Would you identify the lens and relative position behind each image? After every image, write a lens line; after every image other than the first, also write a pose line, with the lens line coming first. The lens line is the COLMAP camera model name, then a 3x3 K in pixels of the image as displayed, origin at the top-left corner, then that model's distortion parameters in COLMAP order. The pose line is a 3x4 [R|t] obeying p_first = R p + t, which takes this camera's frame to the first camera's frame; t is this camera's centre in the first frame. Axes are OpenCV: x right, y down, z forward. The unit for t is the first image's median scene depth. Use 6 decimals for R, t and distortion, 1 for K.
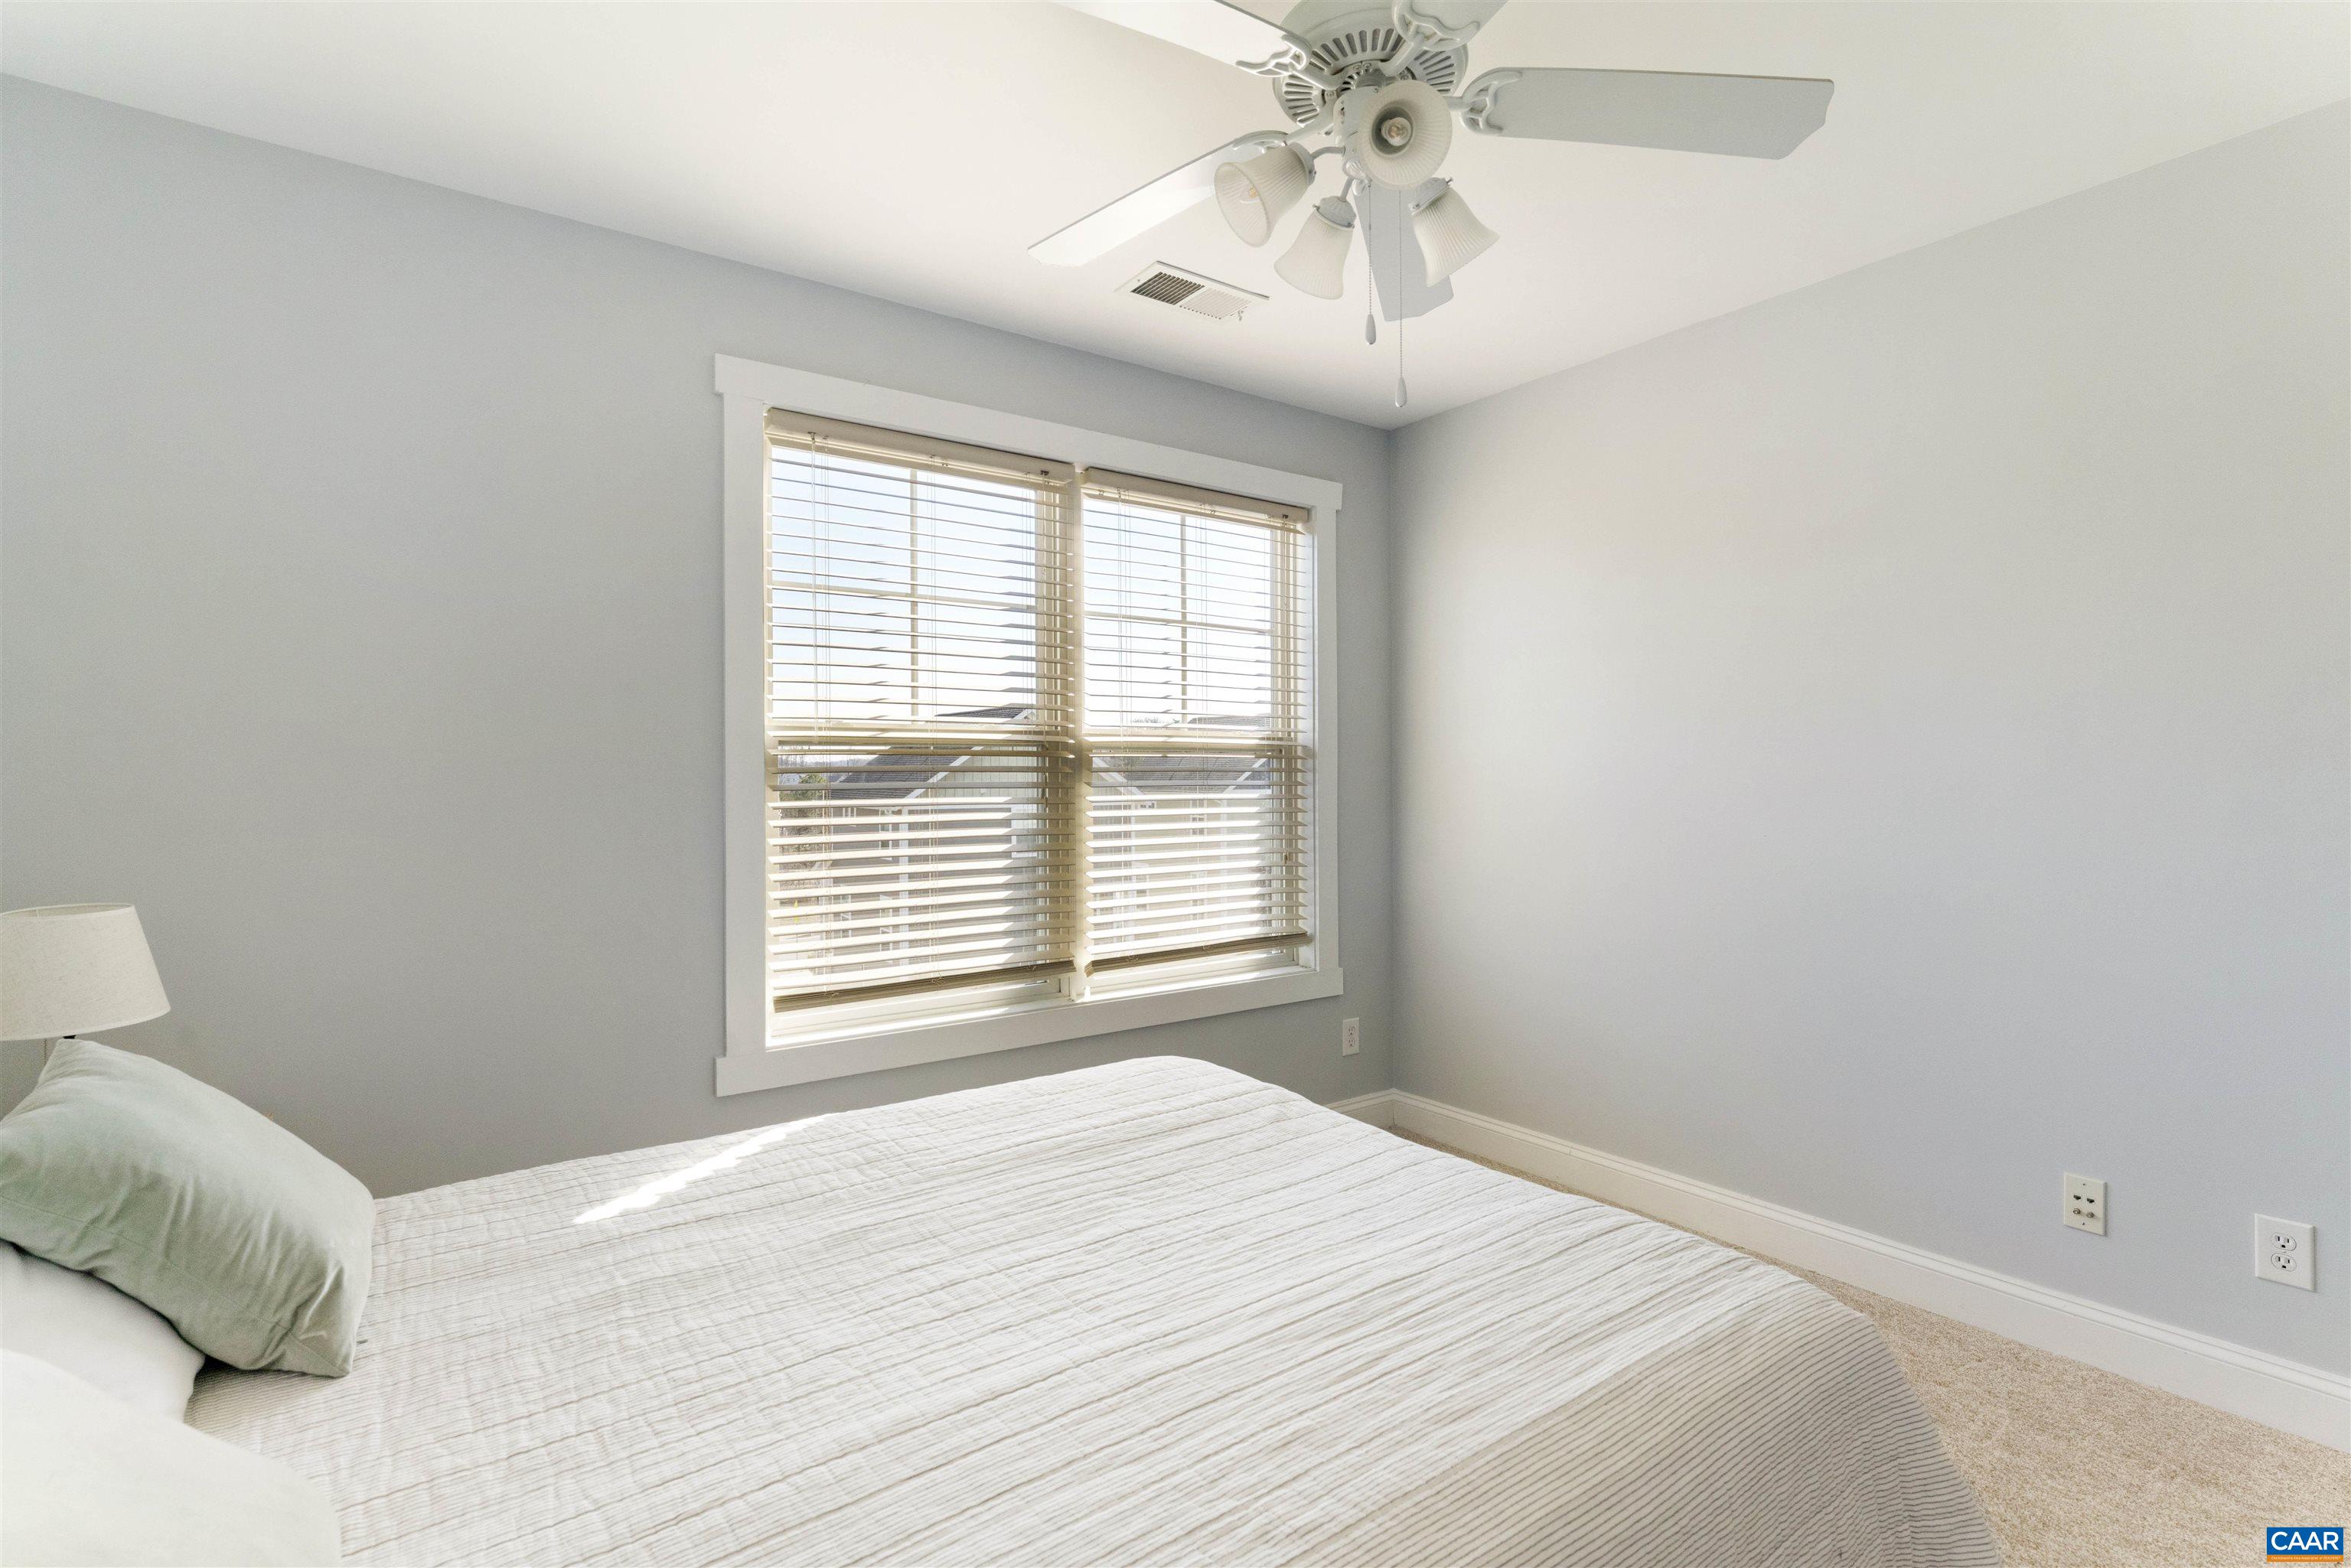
lens RADIAL K [[1091.2, 0, 1120.5], [0, 1091.2, 787.8], [0, 0, 1]] dist [-0.023555, -0.000954]
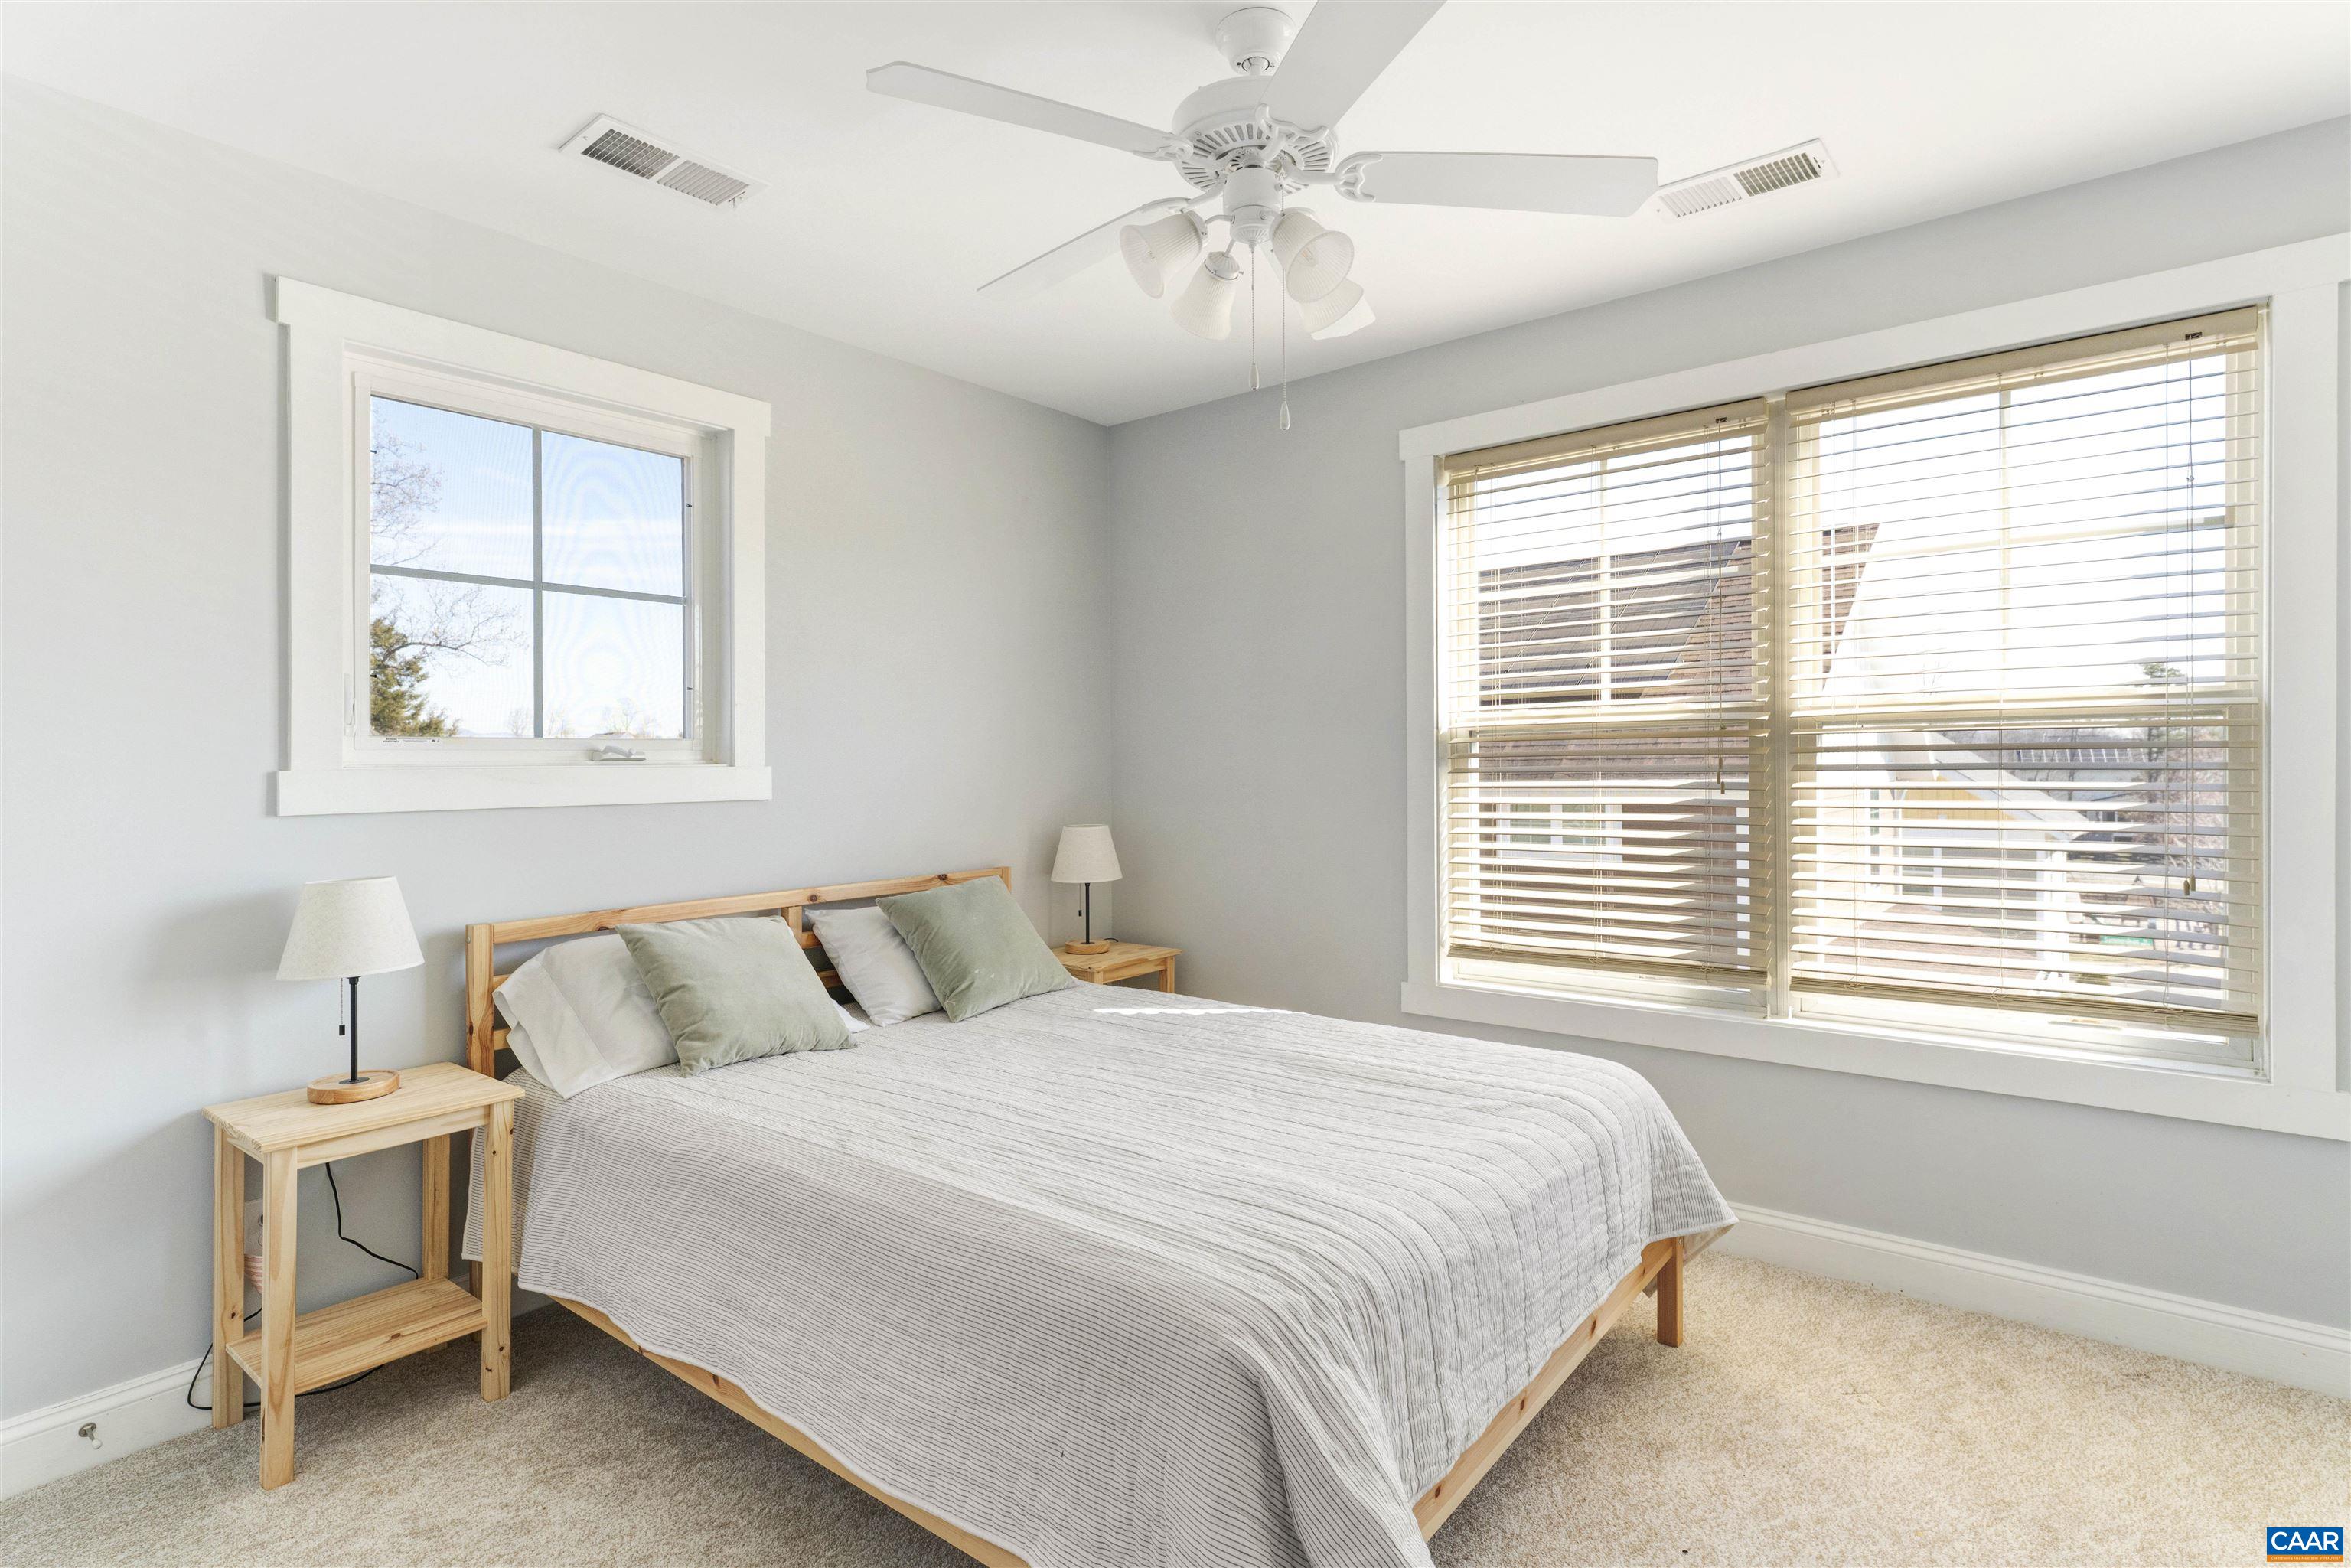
lens RADIAL K [[1173.6, 0, 1182.2], [0, 1173.6, 788.0], [0, 0, 1]] dist [-0.012071, -0.001429]
pose [[0.290831, 0.022571, -0.956508, 1.429483], [0.004789, 0.999675, 0.025046, -0.025161], [0.956762, -0.011865, 0.290628, 0.562295]]
